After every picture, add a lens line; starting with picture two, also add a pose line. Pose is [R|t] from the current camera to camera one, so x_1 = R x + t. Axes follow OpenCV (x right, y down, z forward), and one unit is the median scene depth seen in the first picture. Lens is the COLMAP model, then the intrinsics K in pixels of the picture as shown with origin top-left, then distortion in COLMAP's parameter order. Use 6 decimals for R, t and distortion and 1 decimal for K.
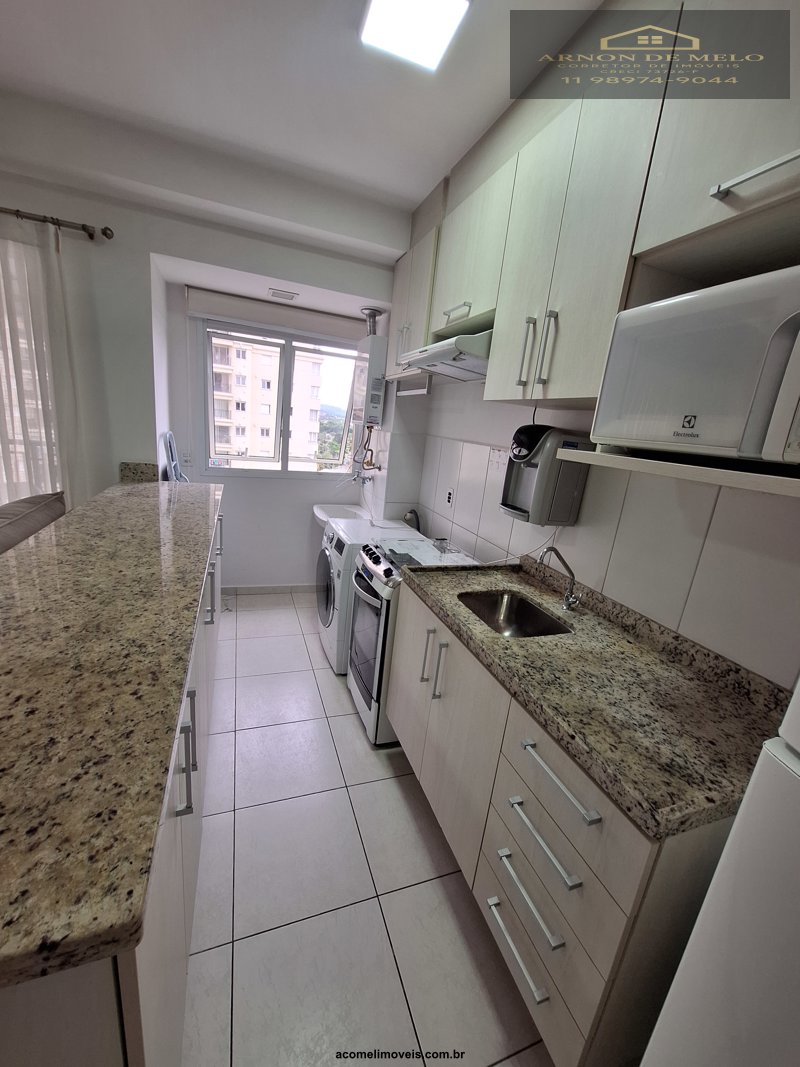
lens RADIAL K [[423.8, 0, 400.0], [0, 423.8, 533.5], [0, 0, 1]] dist [0.001039, 0.000617]
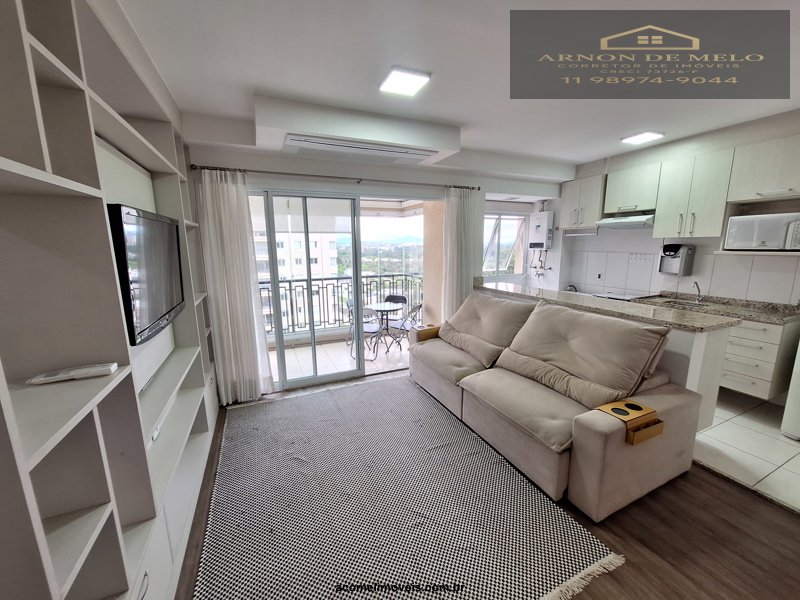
lens RADIAL K [[316.5, 0, 404.7], [0, 316.5, 301.7], [0, 0, 1]] dist [0.000141, 0.000564]
pose [[0.990548, -0.123369, 0.059956, -0.901926], [0.127193, 0.989758, -0.064812, 0.025241], [-0.051346, 0.071825, 0.996095, -0.567035]]
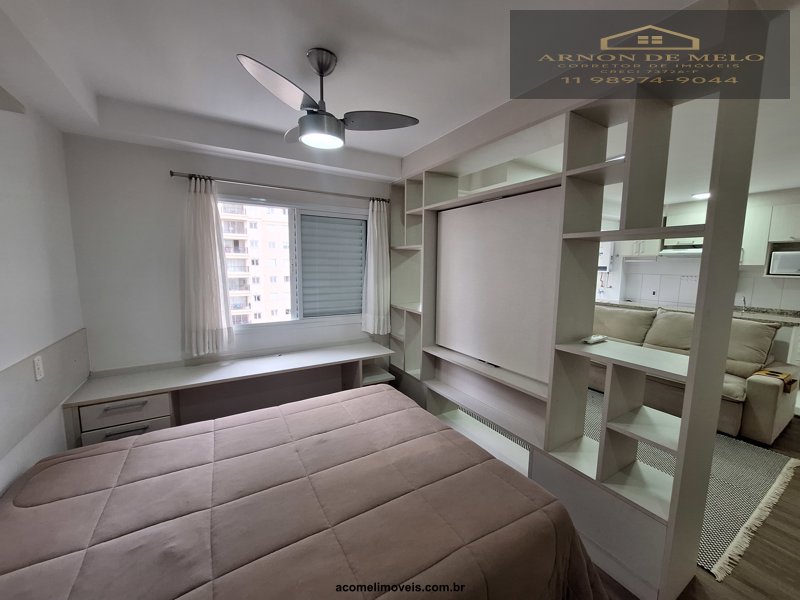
lens RADIAL K [[316.5, 0, 404.7], [0, 316.5, 301.7], [0, 0, 1]] dist [0.000141, 0.000564]
pose [[0.976380, -0.114725, 0.183087, -1.711155], [0.136260, 0.984580, -0.109704, -0.017828], [-0.167678, 0.132061, 0.976957, -0.749024]]
